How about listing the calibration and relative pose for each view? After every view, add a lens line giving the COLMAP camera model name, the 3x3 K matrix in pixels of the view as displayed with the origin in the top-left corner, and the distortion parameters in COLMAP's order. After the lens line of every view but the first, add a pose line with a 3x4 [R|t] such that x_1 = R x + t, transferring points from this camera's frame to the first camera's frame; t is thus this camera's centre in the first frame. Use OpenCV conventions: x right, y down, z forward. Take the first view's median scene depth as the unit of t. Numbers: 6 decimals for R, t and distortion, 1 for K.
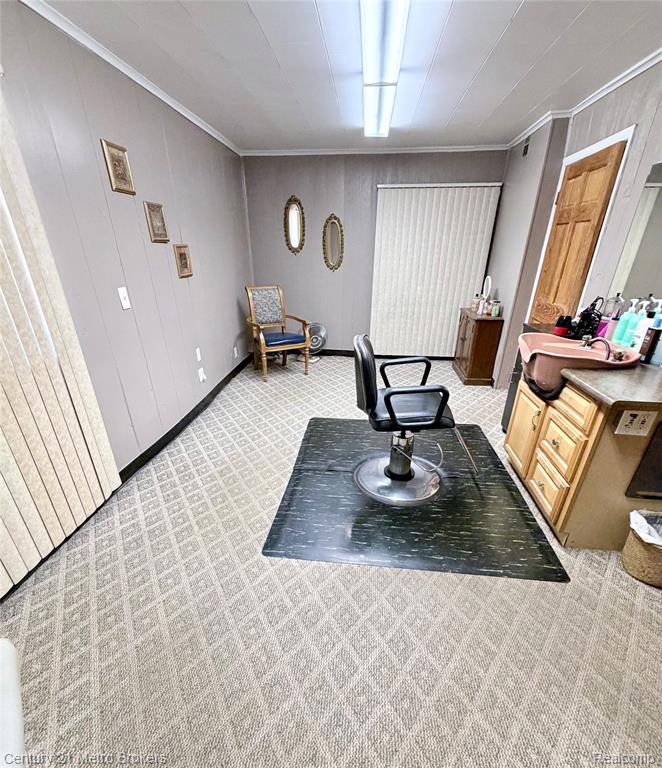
lens RADIAL K [[376.9, 0, 325.2], [0, 376.9, 447.0], [0, 0, 1]] dist [0.001401, -0.001321]
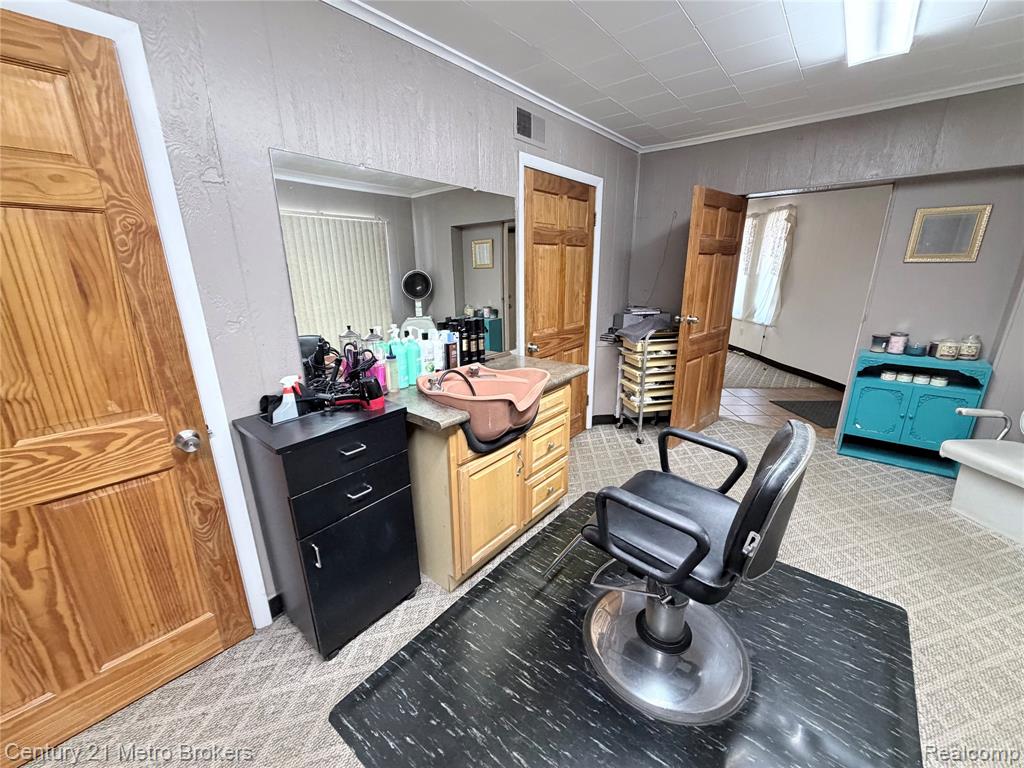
lens RADIAL K [[410.6, 0, 514.9], [0, 410.6, 381.9], [0, 0, 1]] dist [-0.000436, 0.000218]
pose [[-0.841313, -0.142969, 0.521299, 0.123176], [0.262126, 0.735507, 0.624755, -0.713062], [-0.472740, 0.662261, -0.581316, 1.323882]]
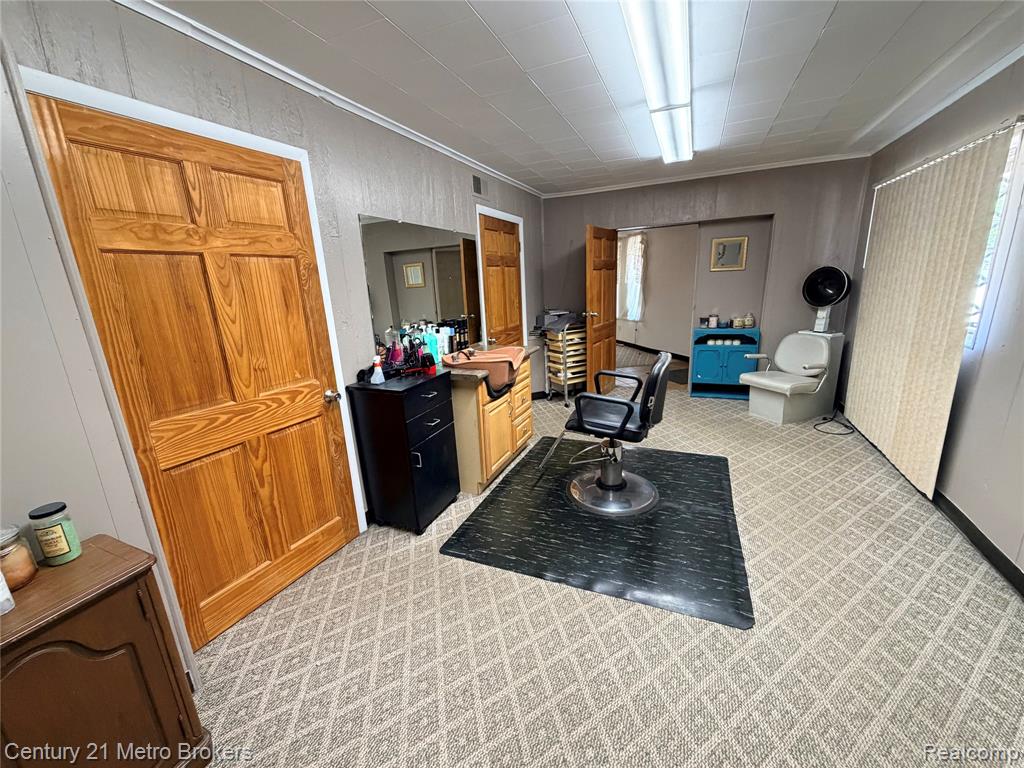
lens RADIAL K [[410.6, 0, 517.9], [0, 410.6, 383.3], [0, 0, 1]] dist [-0.000436, 0.000218]
pose [[-0.957183, -0.029697, 0.287957, 0.136992], [0.174034, 0.735861, 0.654386, -0.959526], [-0.231330, 0.676481, -0.699185, 1.781234]]
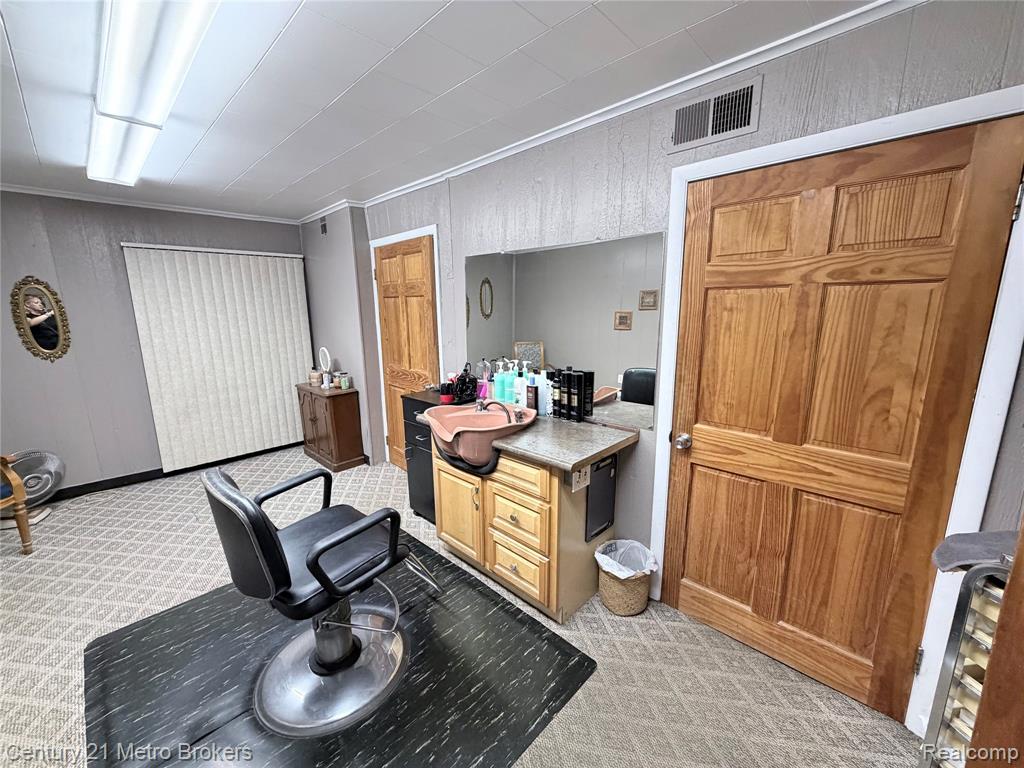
lens RADIAL K [[410.6, 0, 517.1], [0, 410.6, 384.0], [0, 0, 1]] dist [-0.000436, 0.000218]
pose [[0.608864, -0.157603, 0.777461, -0.084073], [0.385703, 0.915235, -0.116529, -0.158073], [-0.693194, 0.370819, 0.618041, 0.223362]]
